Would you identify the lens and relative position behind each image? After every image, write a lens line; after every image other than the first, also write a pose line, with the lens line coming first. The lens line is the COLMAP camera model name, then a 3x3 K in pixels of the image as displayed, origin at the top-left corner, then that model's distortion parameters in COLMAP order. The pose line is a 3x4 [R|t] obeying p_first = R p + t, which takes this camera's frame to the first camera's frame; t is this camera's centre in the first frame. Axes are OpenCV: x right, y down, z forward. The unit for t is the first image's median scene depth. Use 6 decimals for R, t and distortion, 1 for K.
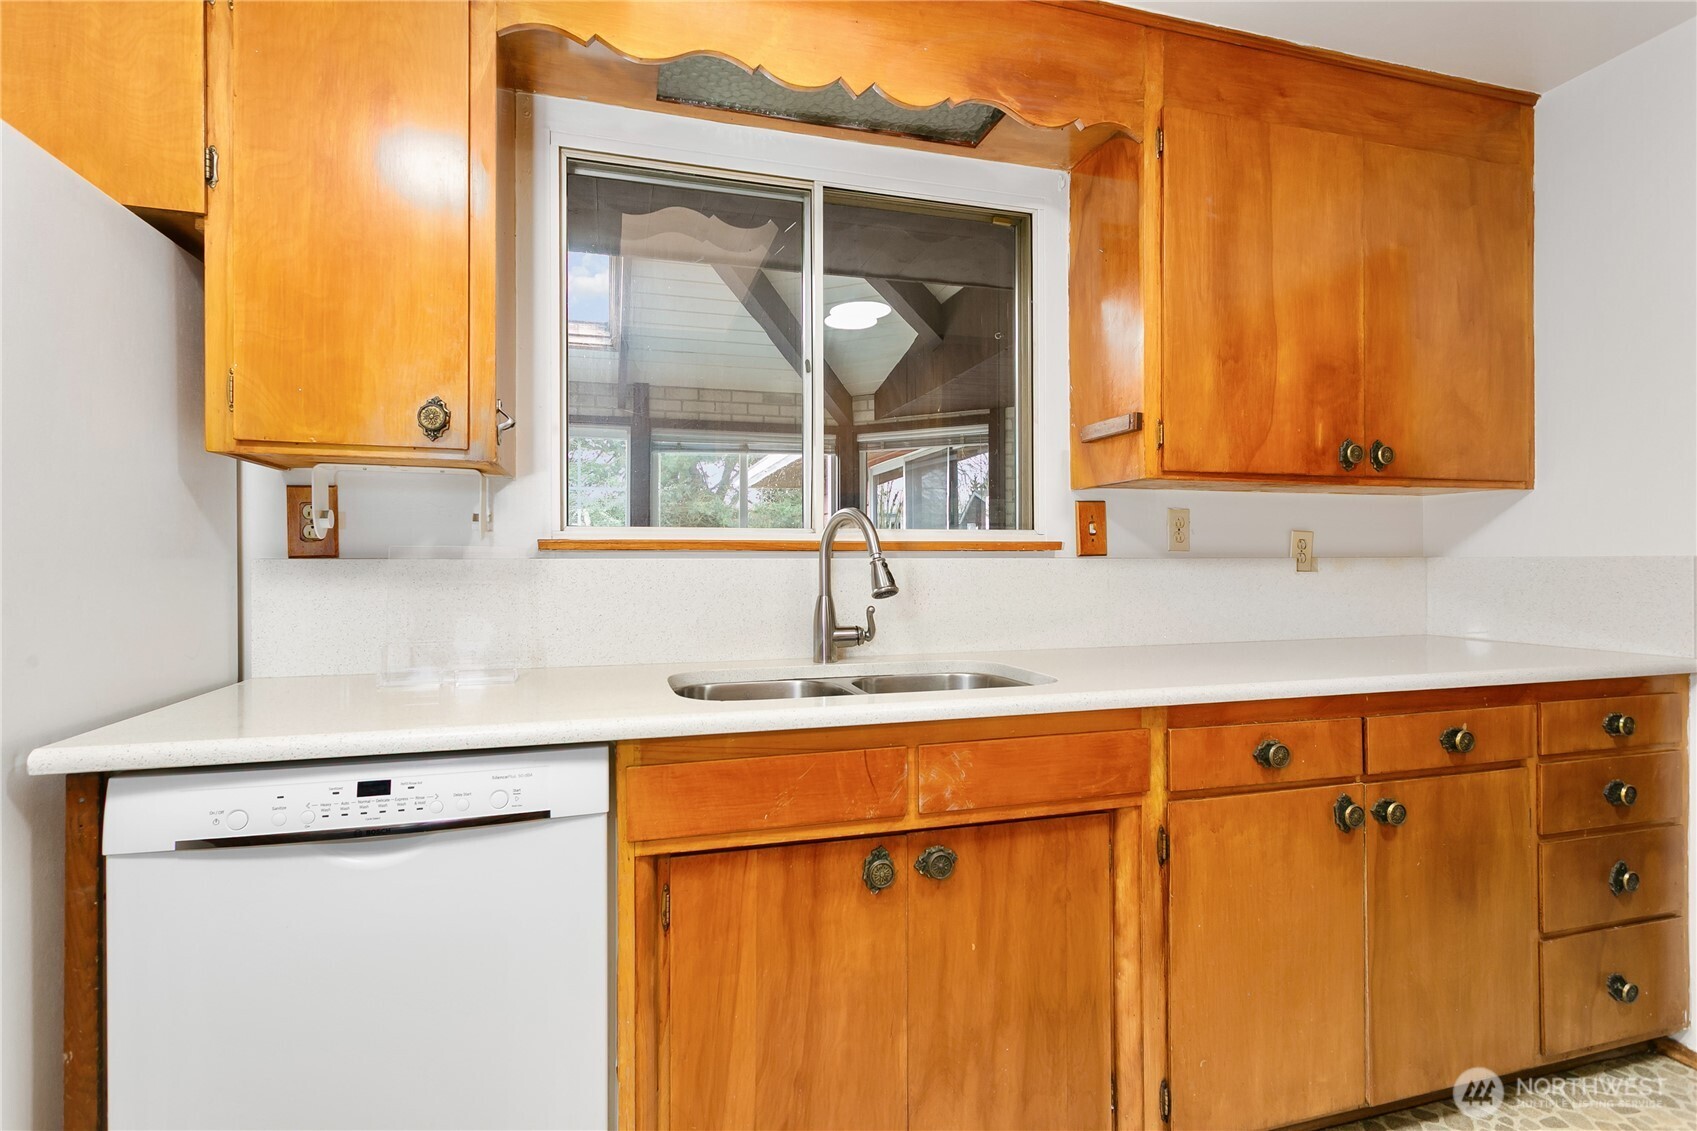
lens RADIAL K [[803.0, 0, 848.5], [0, 803.0, 565.5], [0, 0, 1]] dist [0.000958, 0.000881]
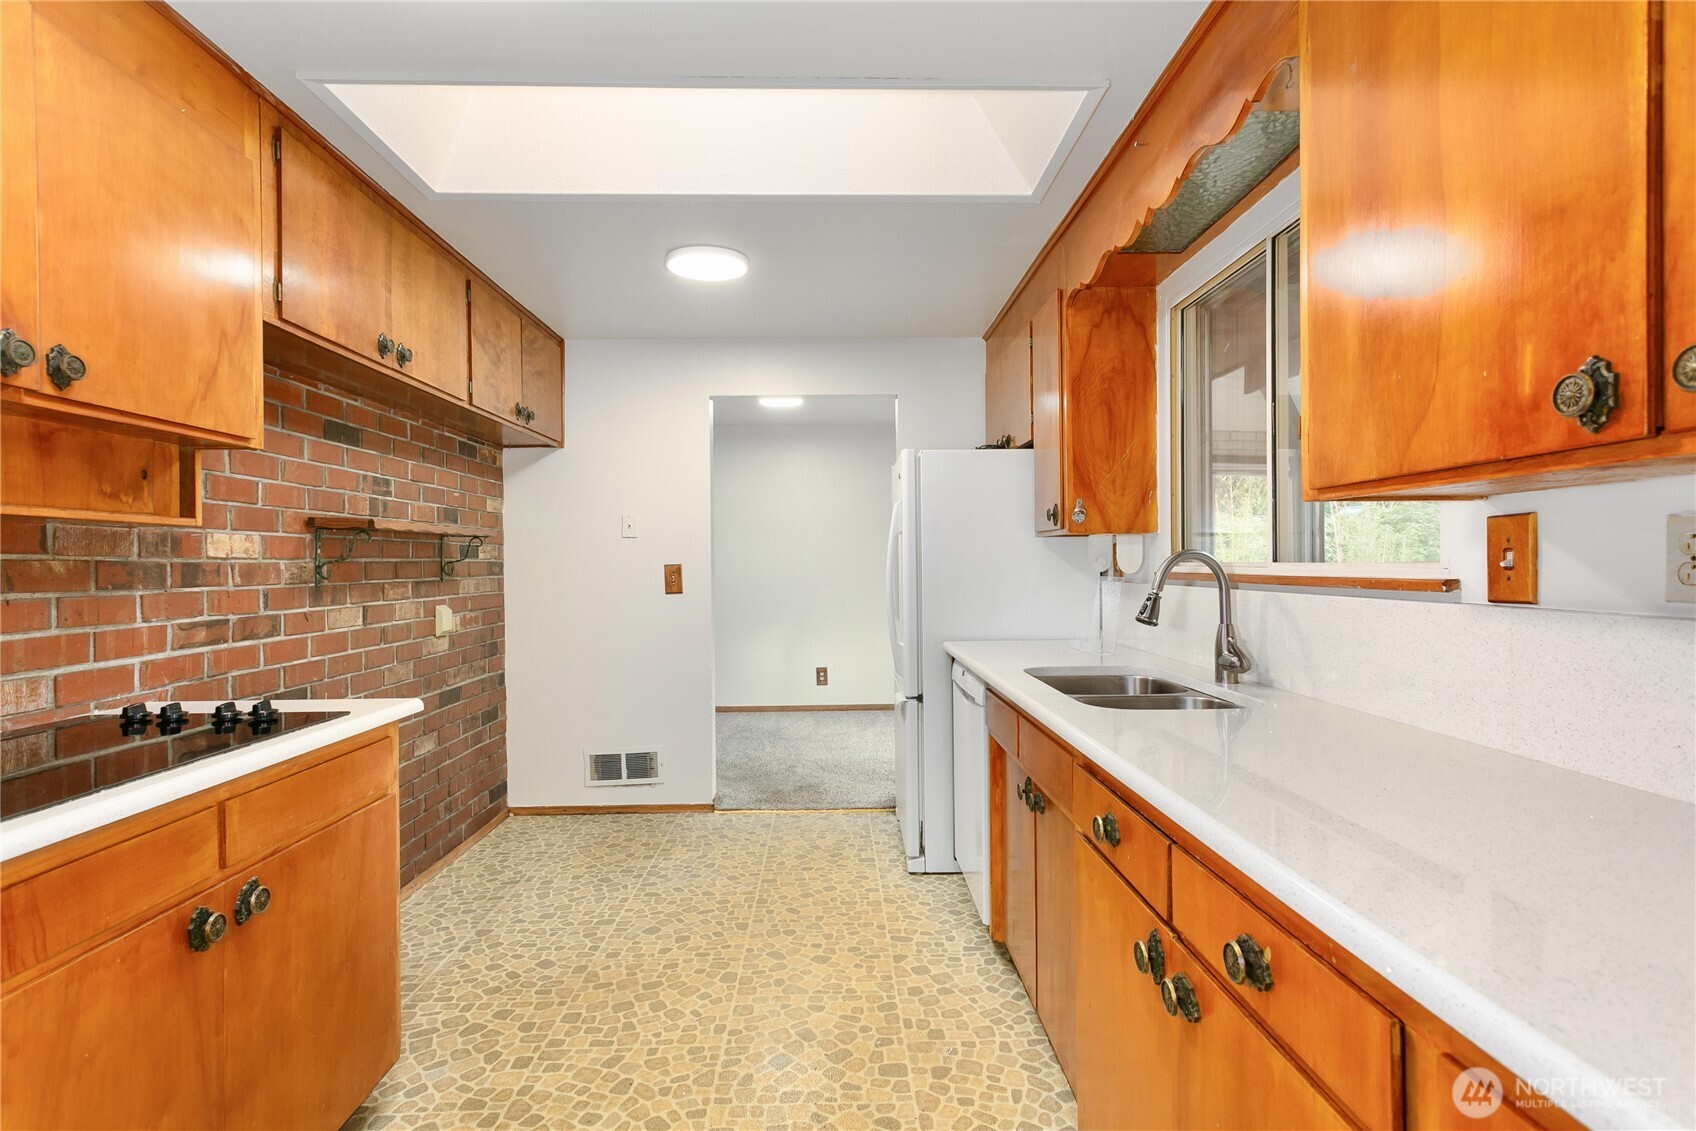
lens RADIAL K [[802.5, 0, 848.0], [0, 802.5, 565.5], [0, 0, 1]] dist [0.000958, 0.000881]
pose [[-0.258954, 0.010906, -0.965828, 1.146118], [0.007347, 0.999930, 0.009321, -0.056237], [0.965862, -0.004682, -0.259016, 0.742160]]
